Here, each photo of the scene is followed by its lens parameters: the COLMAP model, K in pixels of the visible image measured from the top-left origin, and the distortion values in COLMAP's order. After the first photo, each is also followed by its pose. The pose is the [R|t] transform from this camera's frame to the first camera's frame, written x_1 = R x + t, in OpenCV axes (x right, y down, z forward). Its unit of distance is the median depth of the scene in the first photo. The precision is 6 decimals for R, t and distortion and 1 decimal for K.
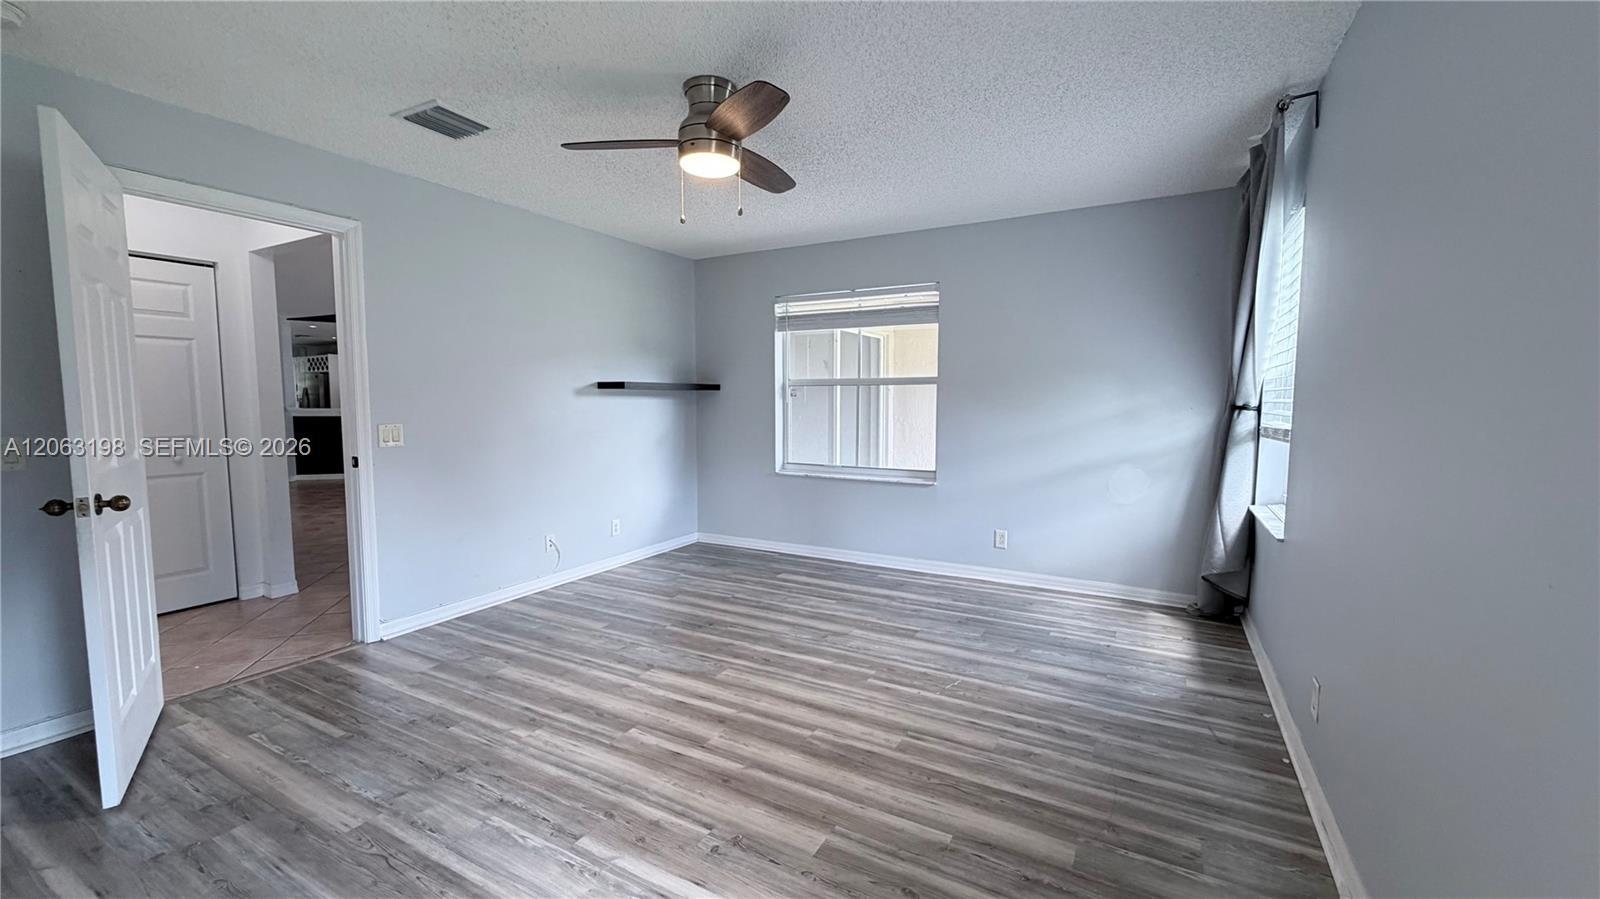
lens RADIAL K [[636.4, 0, 797.6], [0, 636.4, 451.0], [0, 0, 1]] dist [-0.002359, -0.000148]
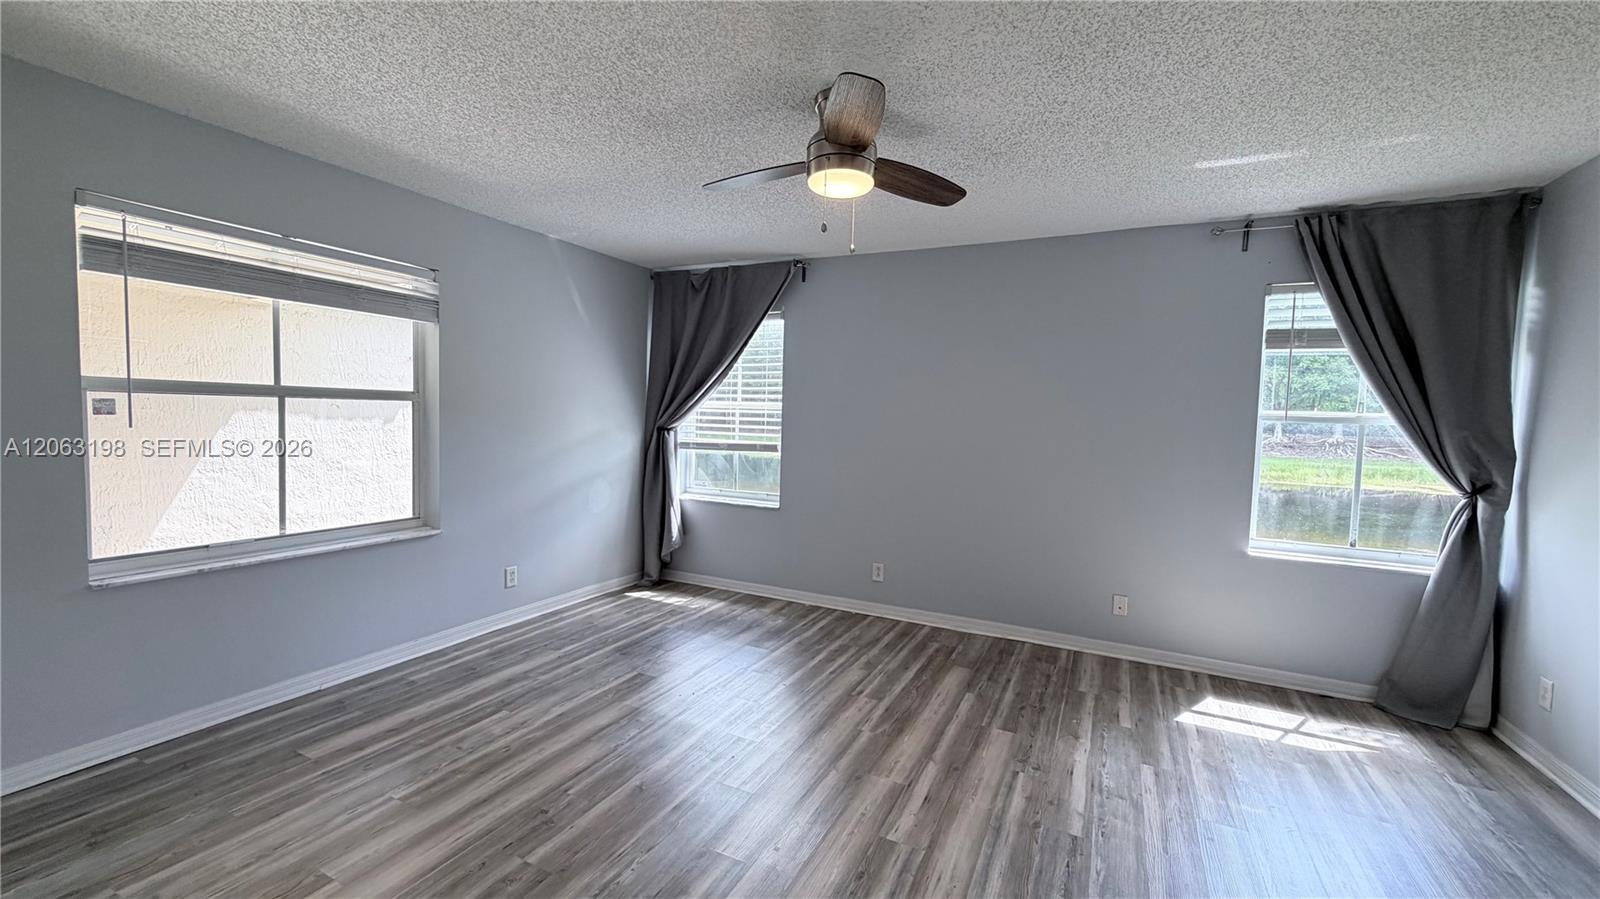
lens RADIAL K [[636.4, 0, 797.6], [0, 636.4, 451.0], [0, 0, 1]] dist [-0.002359, -0.000148]
pose [[-0.044977, -0.058046, 0.997300, -0.728044], [0.055139, 0.996644, 0.060495, -0.088673], [-0.997465, 0.057711, -0.041625, 0.772798]]
